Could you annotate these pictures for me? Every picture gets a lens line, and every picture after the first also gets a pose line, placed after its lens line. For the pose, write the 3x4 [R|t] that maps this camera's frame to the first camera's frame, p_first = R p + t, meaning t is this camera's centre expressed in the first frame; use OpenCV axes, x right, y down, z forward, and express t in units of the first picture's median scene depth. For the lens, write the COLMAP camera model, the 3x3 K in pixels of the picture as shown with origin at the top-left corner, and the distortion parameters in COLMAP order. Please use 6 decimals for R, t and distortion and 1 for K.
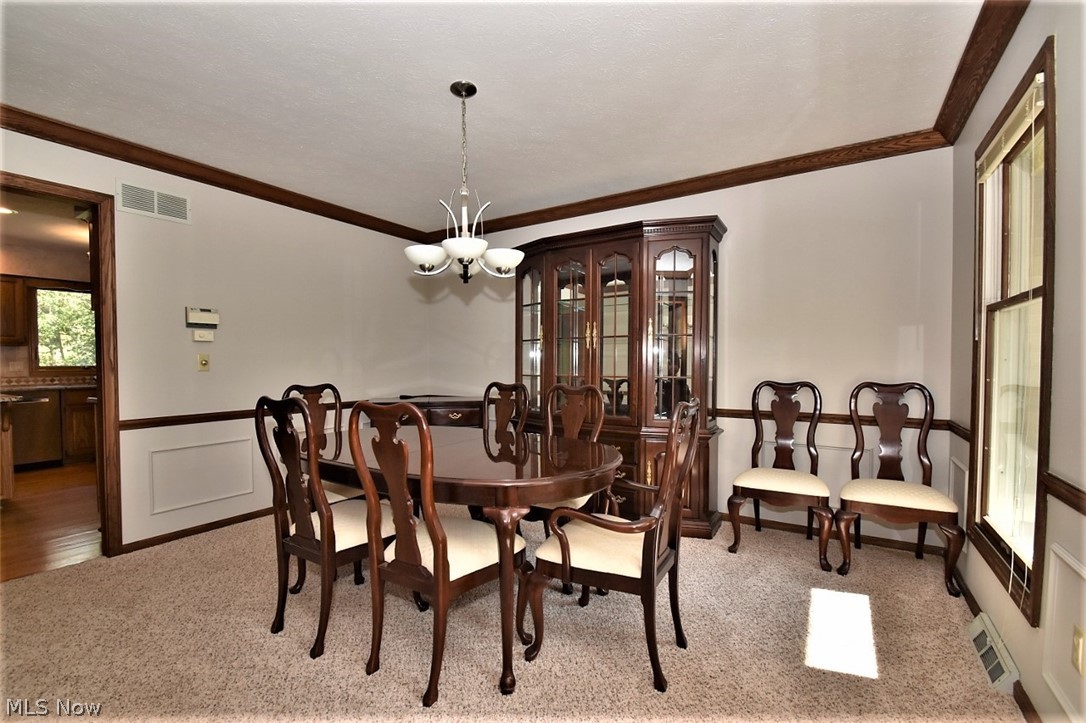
lens RADIAL K [[476.5, 0, 533.1], [0, 476.5, 370.7], [0, 0, 1]] dist [-0.004060, -0.005462]
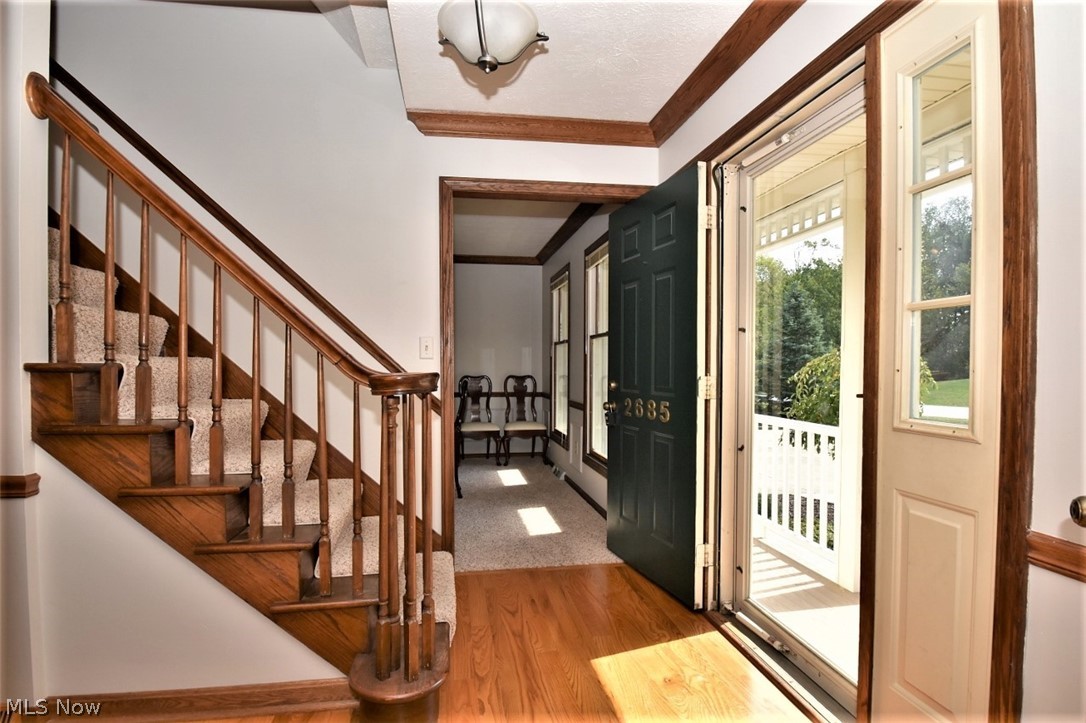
lens RADIAL K [[522.2, 0, 532.3], [0, 522.2, 367.3], [0, 0, 1]] dist [-0.009059, -0.000916]
pose [[0.750747, -0.008308, 0.660538, -0.736382], [0.016397, 0.999847, -0.006061, 0.005269], [-0.660387, 0.015381, 0.750768, -0.771460]]
